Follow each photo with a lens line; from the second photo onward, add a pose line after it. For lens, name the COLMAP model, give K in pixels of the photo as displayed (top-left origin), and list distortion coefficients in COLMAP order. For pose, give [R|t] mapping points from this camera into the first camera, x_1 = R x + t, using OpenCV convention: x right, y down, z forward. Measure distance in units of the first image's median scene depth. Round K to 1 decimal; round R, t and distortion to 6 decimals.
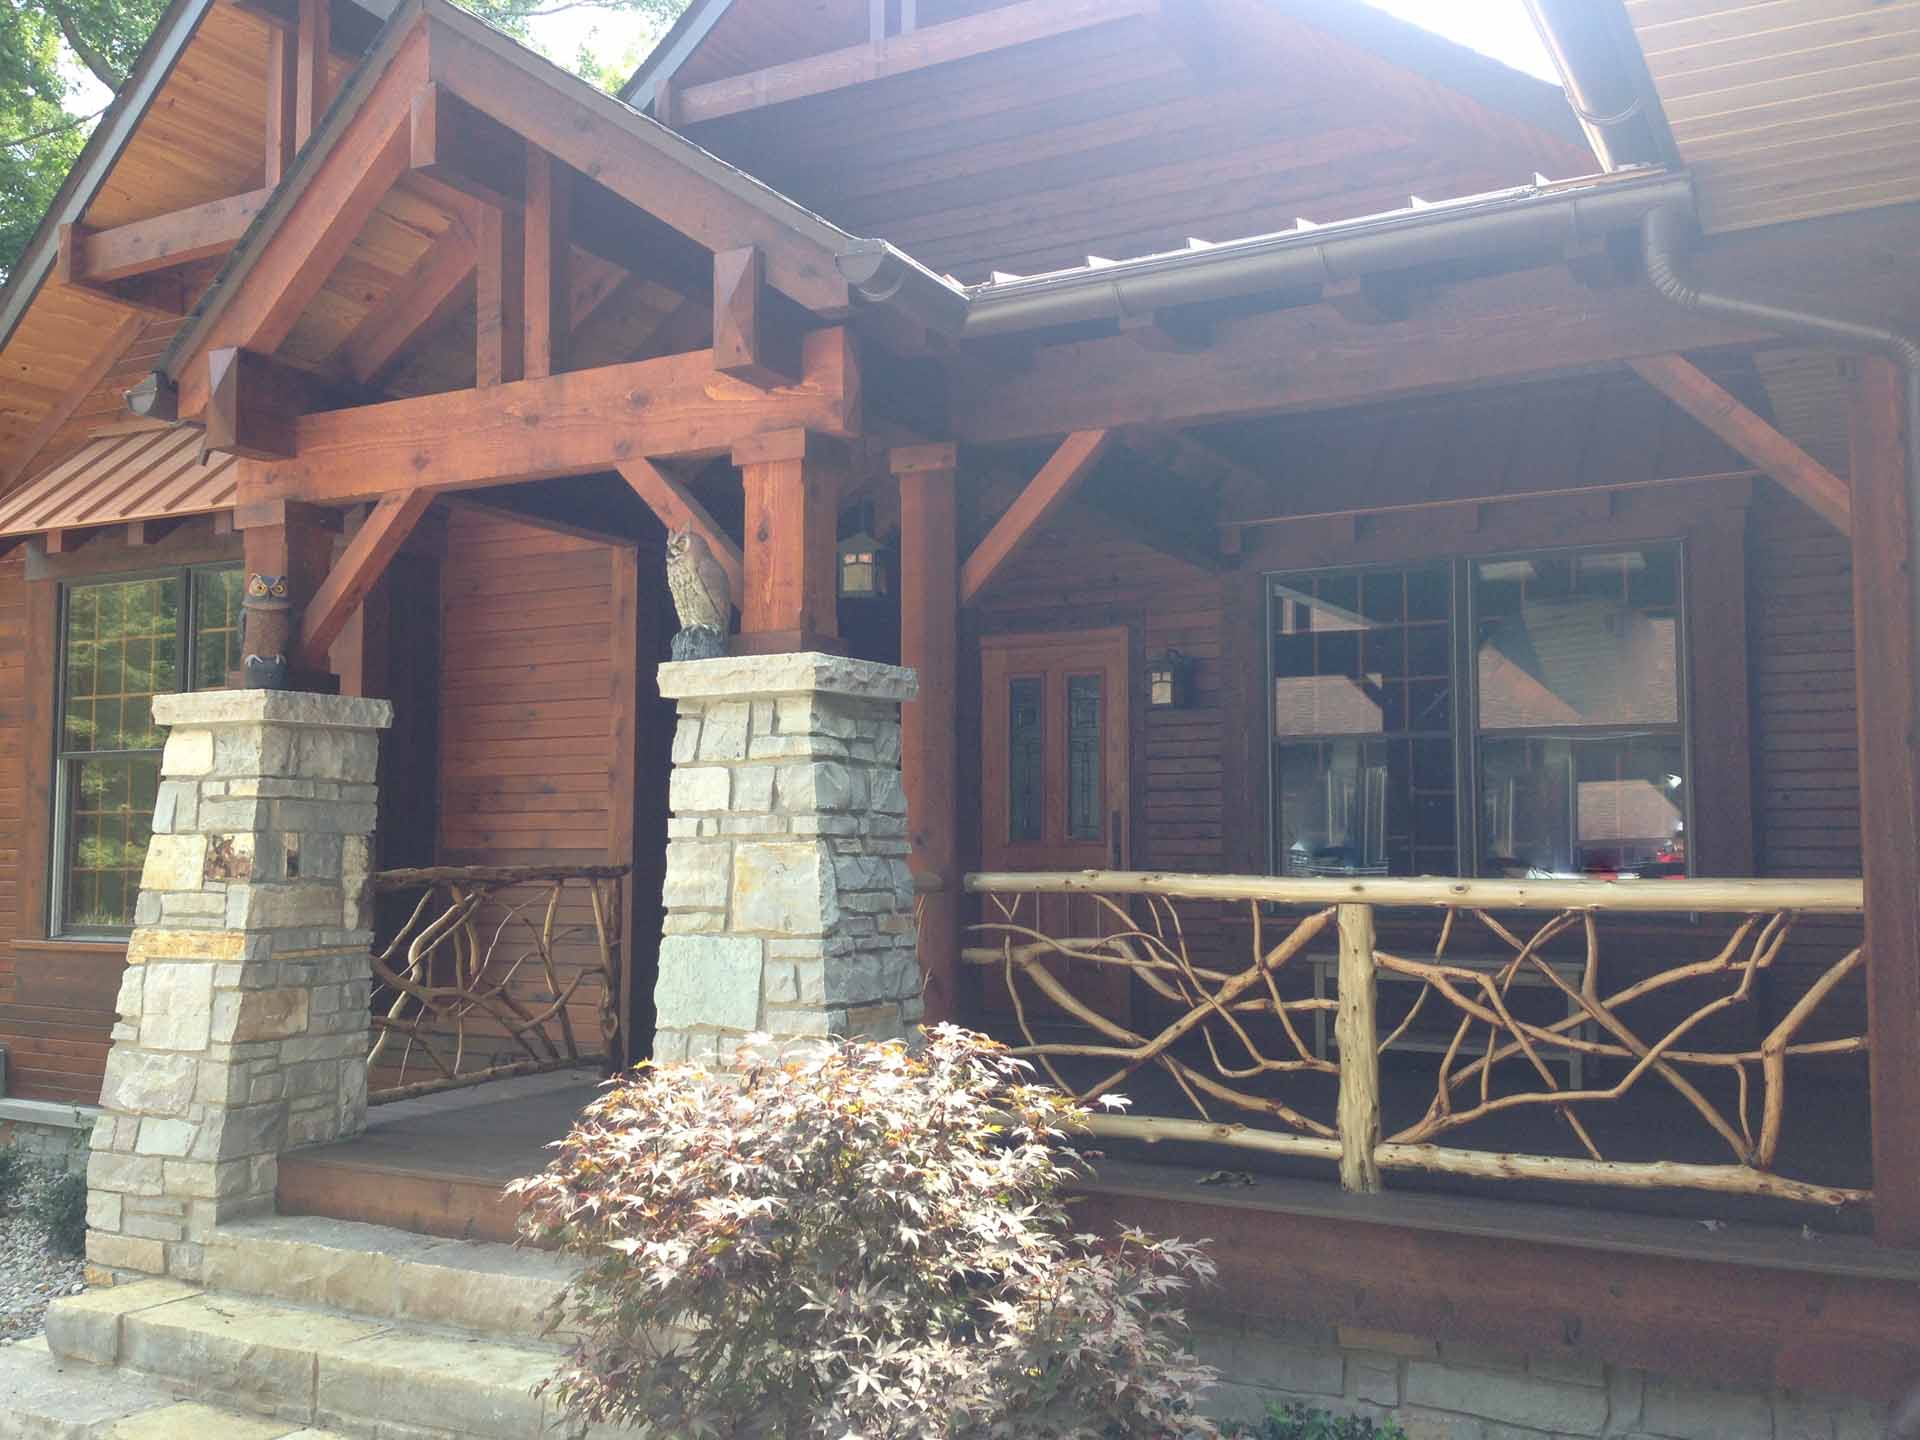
lens RADIAL K [[1731.1, 0, 960.0], [0, 1731.1, 720.0], [0, 0, 1]] dist [0.116195, -0.192841]
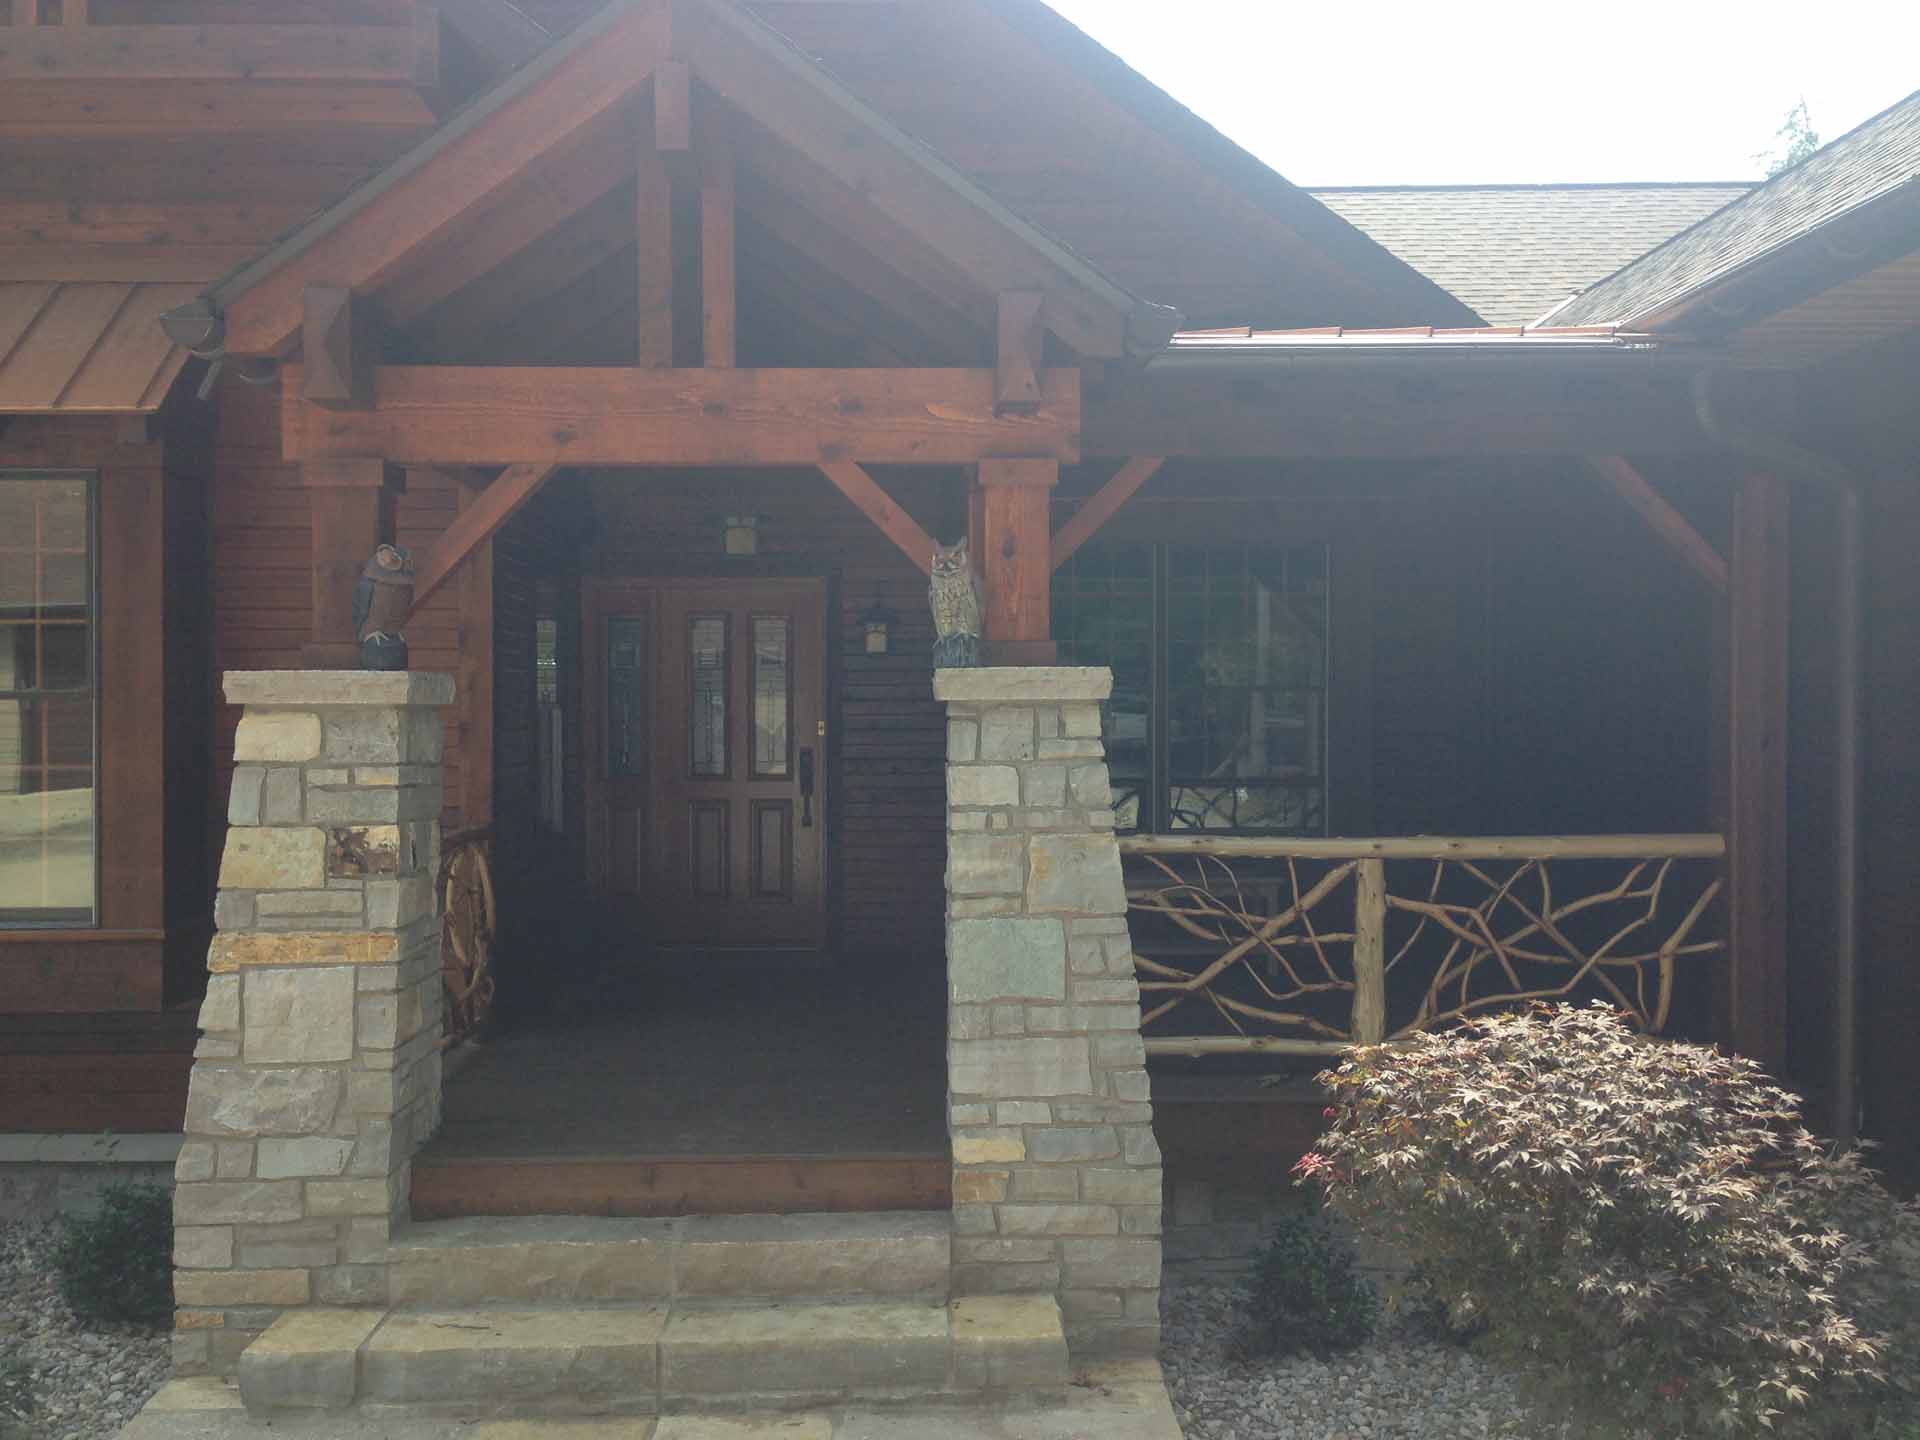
lens RADIAL K [[1742.7, 0, 943.8], [0, 1742.7, 721.5], [0, 0, 1]] dist [0.057989, -0.002593]
pose [[0.864889, -0.004940, 0.501938, -0.670658], [-0.033311, 0.997182, 0.067213, -0.068518], [-0.500856, -0.074852, 0.862288, 0.057690]]
